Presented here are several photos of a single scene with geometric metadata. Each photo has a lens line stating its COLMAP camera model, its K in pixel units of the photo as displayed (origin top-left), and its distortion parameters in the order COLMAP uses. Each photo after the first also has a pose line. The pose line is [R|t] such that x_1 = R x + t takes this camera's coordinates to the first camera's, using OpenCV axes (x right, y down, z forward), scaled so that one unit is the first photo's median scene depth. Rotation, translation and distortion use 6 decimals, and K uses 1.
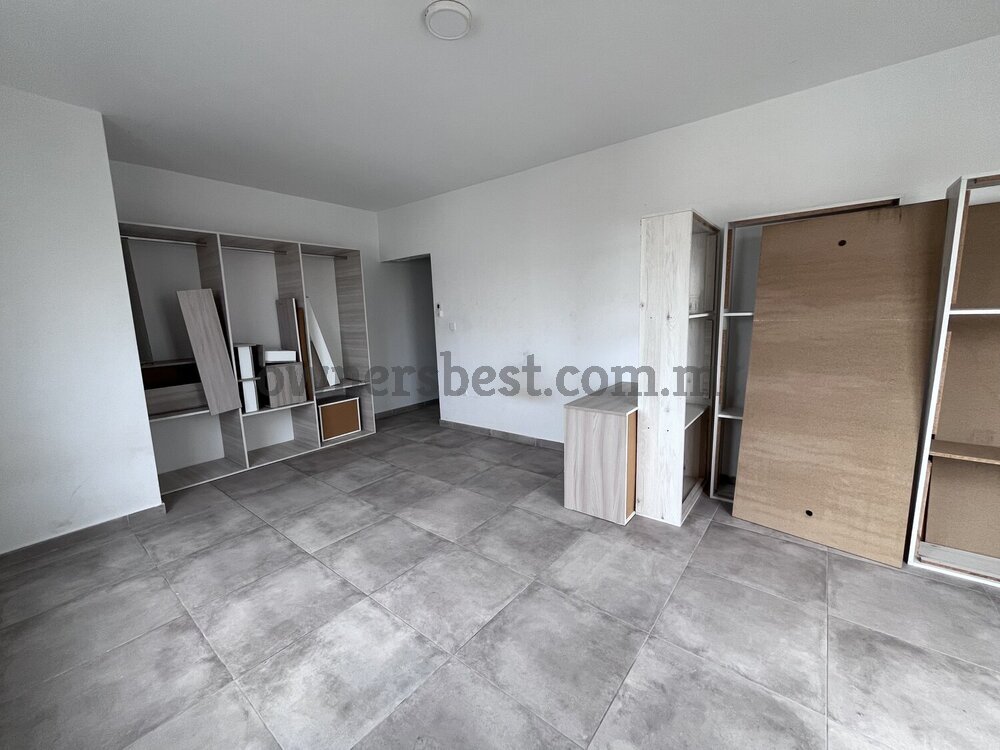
lens RADIAL K [[405.1, 0, 498.5], [0, 405.1, 371.9], [0, 0, 1]] dist [-0.001889, 0.000387]
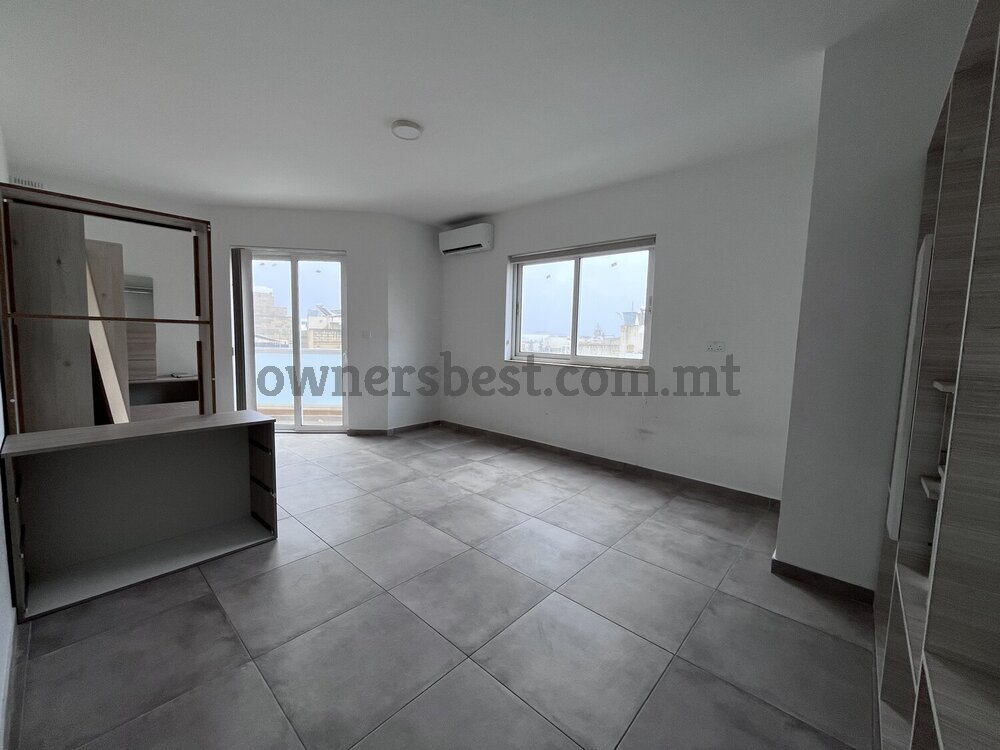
lens RADIAL K [[405.1, 0, 498.5], [0, 405.1, 371.9], [0, 0, 1]] dist [-0.001889, 0.000387]
pose [[-0.997802, 0.002181, 0.066231, -0.469484], [0.017264, 0.973498, 0.228042, -0.260503], [-0.063979, 0.228684, -0.971396, 2.203142]]
